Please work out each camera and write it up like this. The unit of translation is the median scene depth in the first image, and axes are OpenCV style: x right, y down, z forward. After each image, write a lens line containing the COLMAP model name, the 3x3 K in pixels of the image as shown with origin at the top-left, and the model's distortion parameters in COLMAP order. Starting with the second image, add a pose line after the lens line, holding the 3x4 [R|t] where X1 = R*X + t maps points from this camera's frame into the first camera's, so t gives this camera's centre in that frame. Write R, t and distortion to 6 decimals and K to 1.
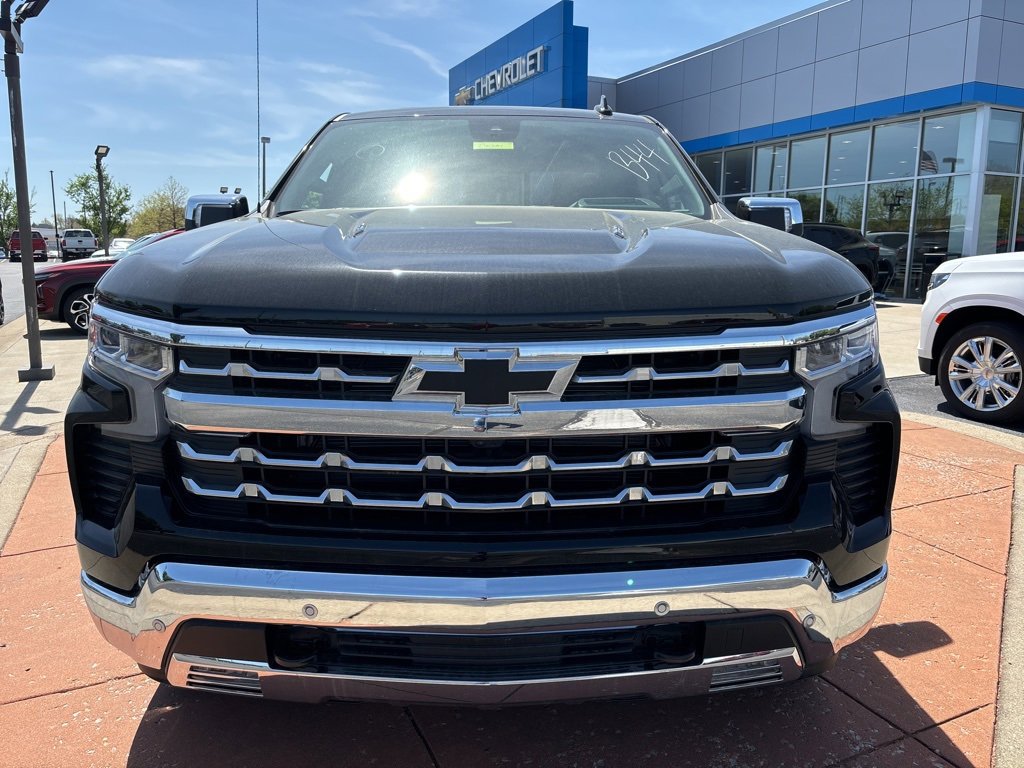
lens RADIAL K [[778.9, 0, 523.1], [0, 778.9, 381.1], [0, 0, 1]] dist [0.050239, -0.054670]
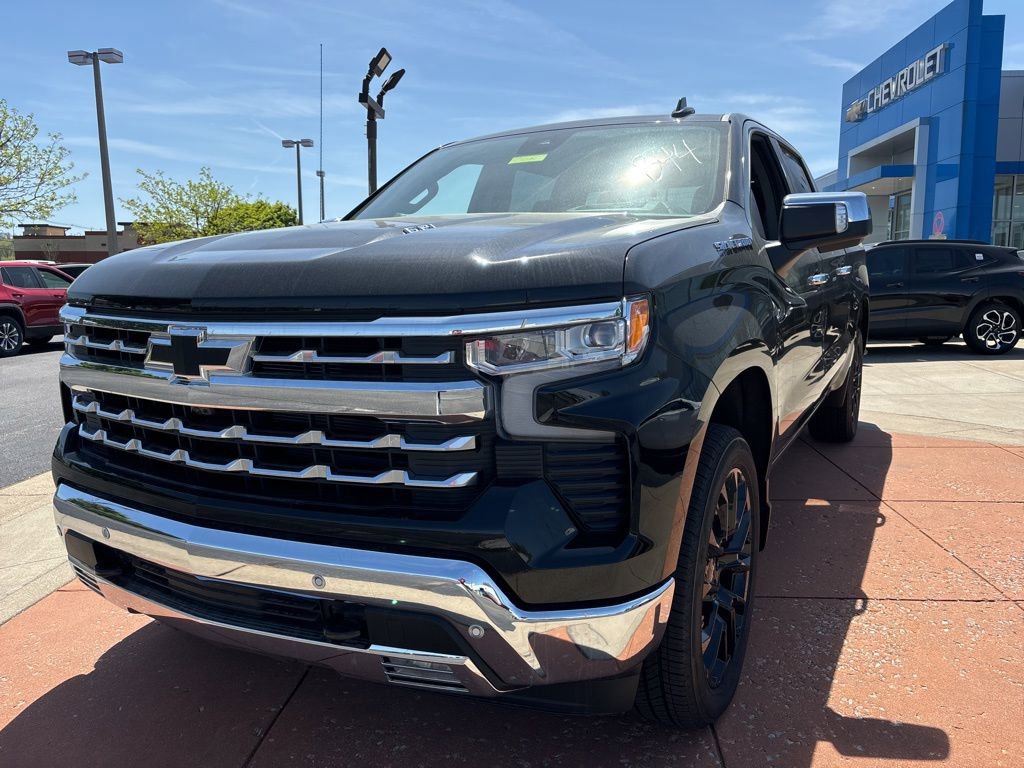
lens RADIAL K [[788.2, 0, 511.9], [0, 788.2, 370.9], [0, 0, 1]] dist [0.020458, -0.004987]
pose [[0.871406, 0.049215, -0.488087, 0.642307], [-0.073771, 0.996787, -0.031199, 0.017271], [0.484983, 0.063194, 0.872237, 0.132474]]
